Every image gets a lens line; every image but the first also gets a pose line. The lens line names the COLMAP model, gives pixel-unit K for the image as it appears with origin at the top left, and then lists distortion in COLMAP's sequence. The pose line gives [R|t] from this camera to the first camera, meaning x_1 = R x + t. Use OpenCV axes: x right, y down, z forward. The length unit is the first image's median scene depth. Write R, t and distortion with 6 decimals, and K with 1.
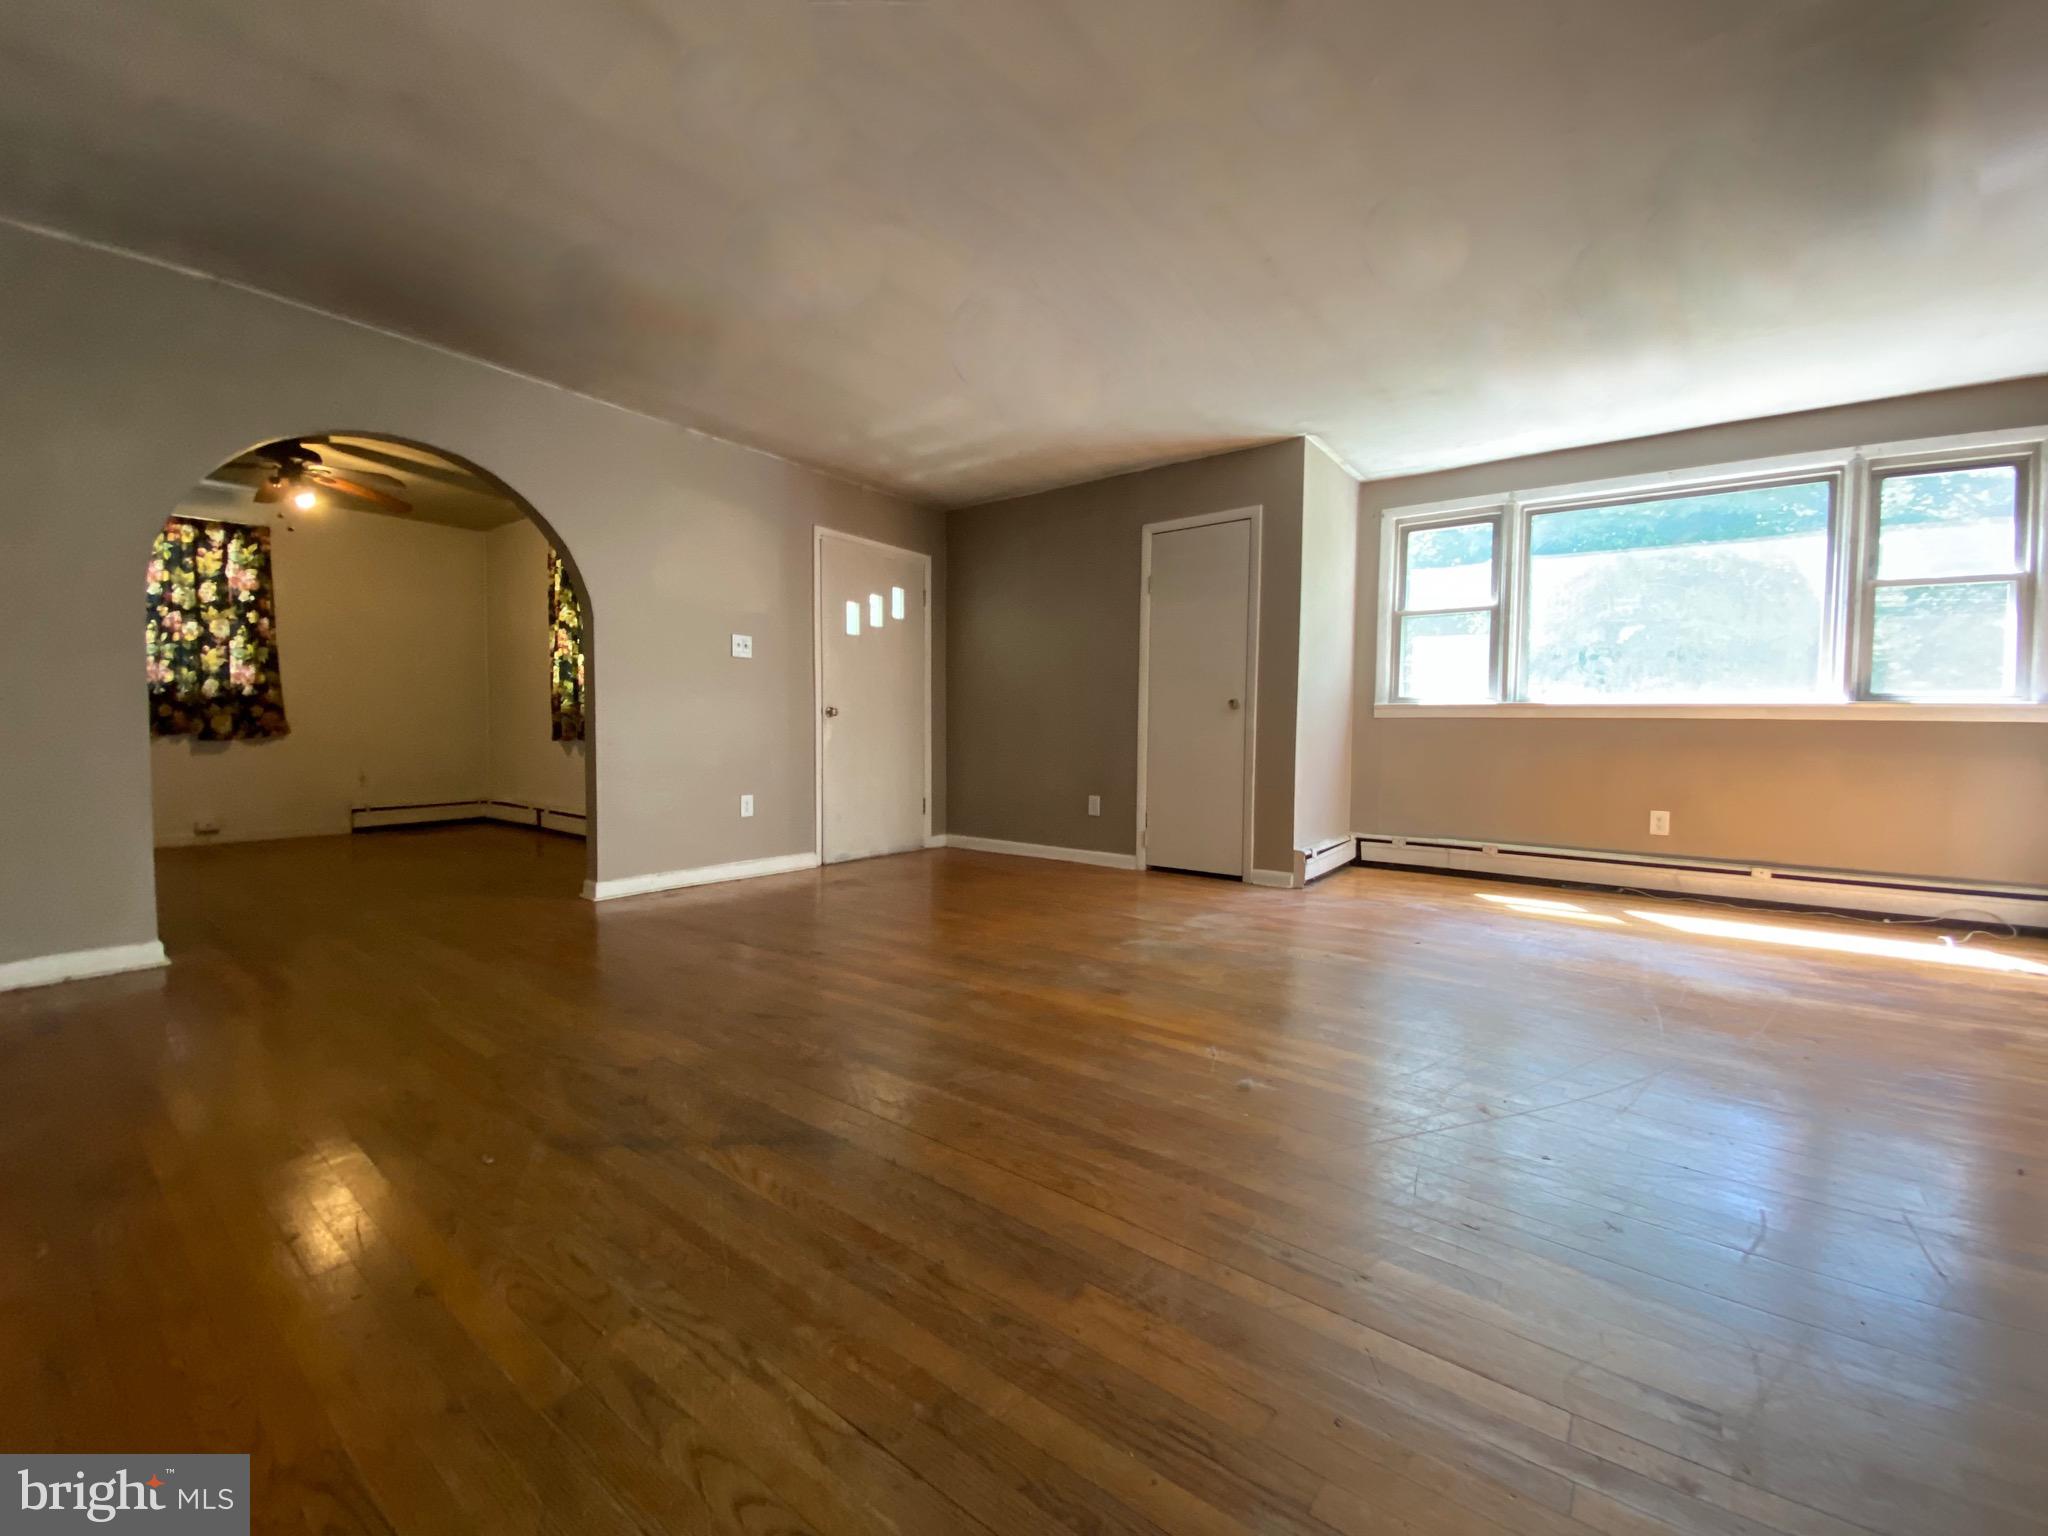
lens RADIAL K [[838.5, 0, 1024.0], [0, 838.5, 768.0], [0, 0, 1]] dist [0.001013, -0.013078]
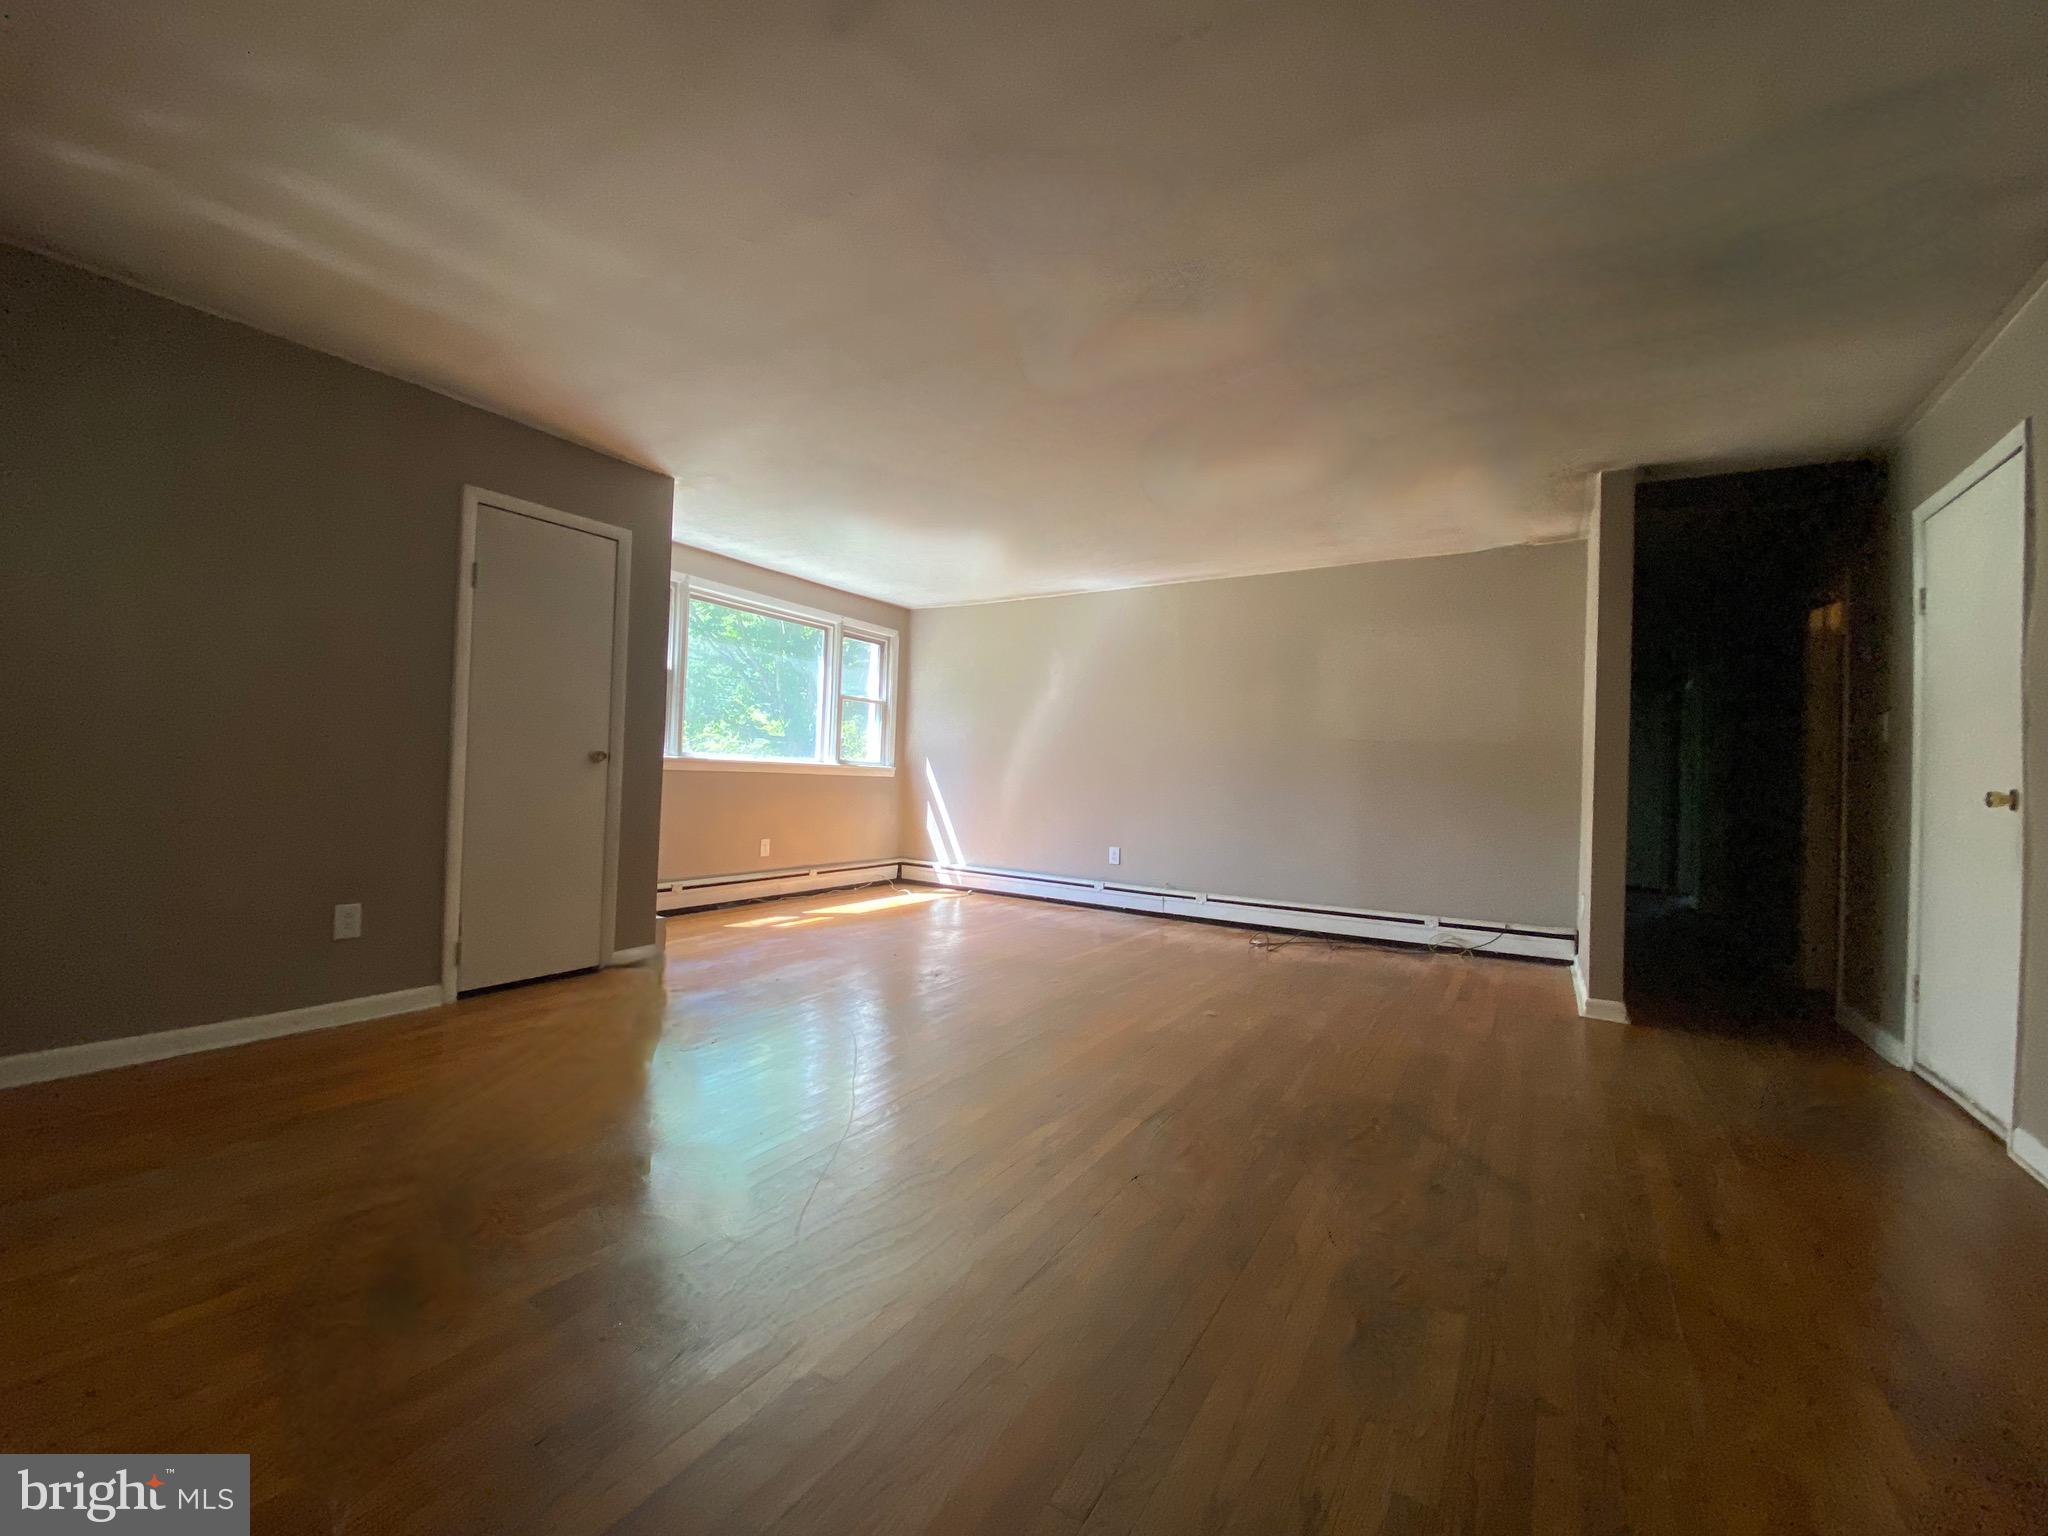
lens RADIAL K [[836.3, 0, 1017.9], [0, 836.3, 764.0], [0, 0, 1]] dist [0.054156, -0.043994]
pose [[-0.116388, -0.002186, 0.993201, -2.199683], [0.010184, 0.999942, 0.003394, -0.242838], [-0.993152, 0.010510, -0.116359, 2.426863]]
